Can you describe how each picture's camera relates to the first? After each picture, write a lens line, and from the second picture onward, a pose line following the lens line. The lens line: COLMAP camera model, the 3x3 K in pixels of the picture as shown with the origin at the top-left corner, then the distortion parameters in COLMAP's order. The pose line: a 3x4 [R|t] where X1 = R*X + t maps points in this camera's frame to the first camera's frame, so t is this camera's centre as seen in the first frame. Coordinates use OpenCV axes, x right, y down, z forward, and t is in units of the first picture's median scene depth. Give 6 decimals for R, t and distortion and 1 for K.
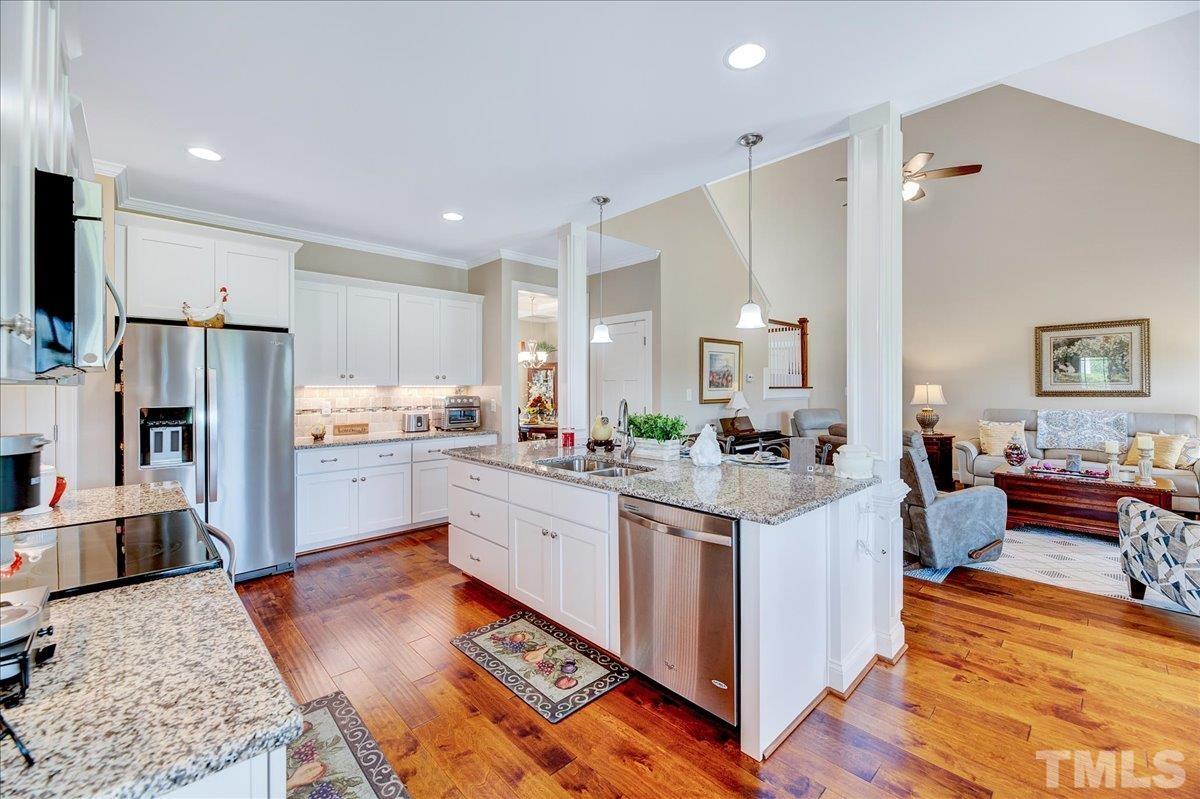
lens RADIAL K [[490.2, 0, 598.9], [0, 490.2, 386.2], [0, 0, 1]] dist [0.002321, -0.003818]
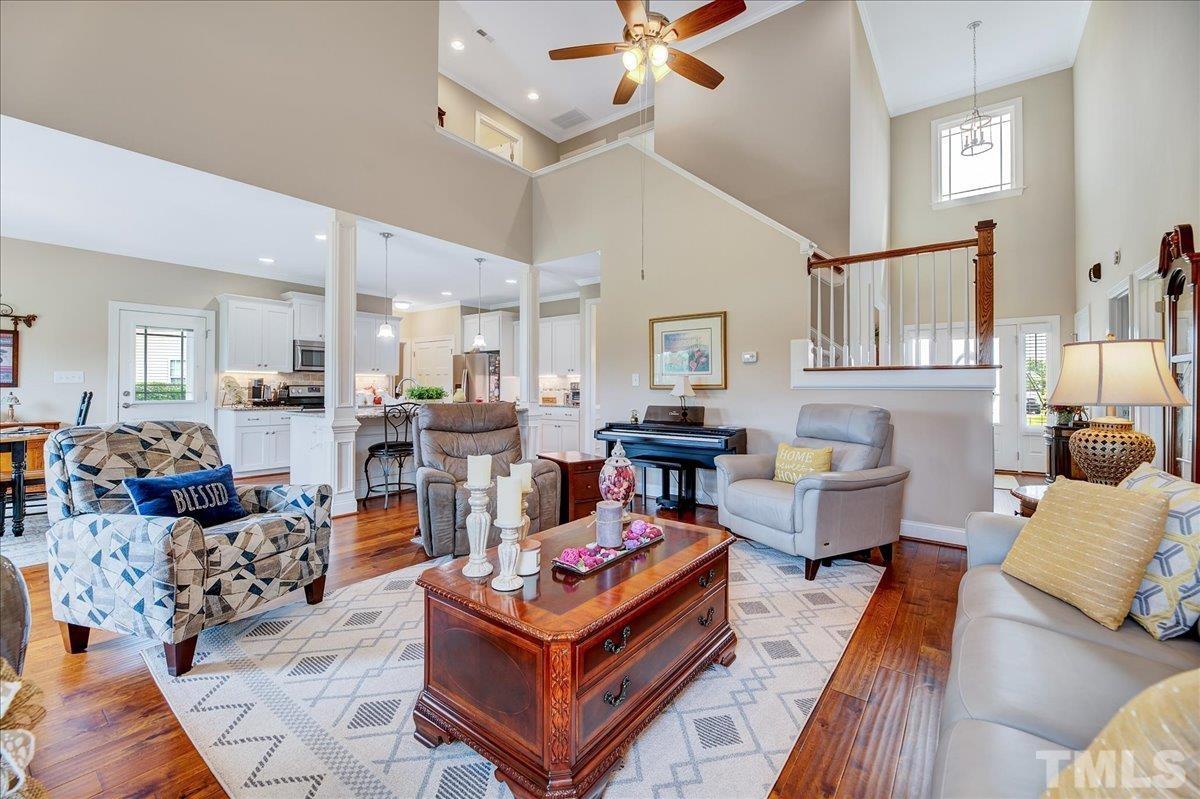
lens RADIAL K [[486.7, 0, 598.5], [0, 486.7, 383.4], [0, 0, 1]] dist [-0.001819, -0.004602]
pose [[0.151140, -0.005277, -0.988498, 1.528387], [-0.004389, 0.999972, -0.006009, 0.041833], [0.988503, 0.005247, 0.151112, 1.050512]]
